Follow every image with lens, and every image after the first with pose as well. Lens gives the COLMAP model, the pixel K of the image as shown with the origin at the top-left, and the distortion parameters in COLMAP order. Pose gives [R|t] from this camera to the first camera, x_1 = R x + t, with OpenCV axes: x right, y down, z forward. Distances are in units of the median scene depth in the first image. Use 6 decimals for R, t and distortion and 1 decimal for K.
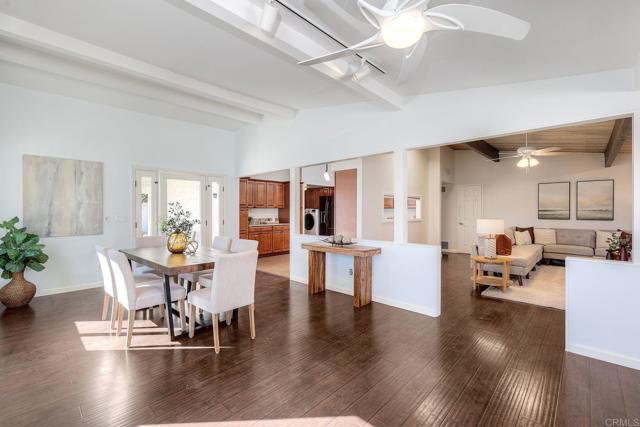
lens RADIAL K [[280.7, 0, 322.5], [0, 280.7, 210.5], [0, 0, 1]] dist [0.003257, 0.000107]
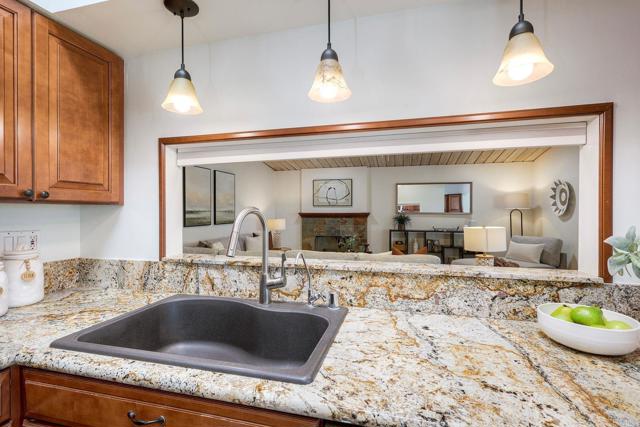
lens RADIAL K [[301.1, 0, 320.0], [0, 301.1, 211.1], [0, 0, 1]] dist [0.001380, -0.000025]
pose [[-0.472440, -0.006998, 0.881335, 0.115368], [-0.002926, 0.999975, 0.006371, -0.006607], [-0.881358, 0.000431, -0.472449, 1.094292]]
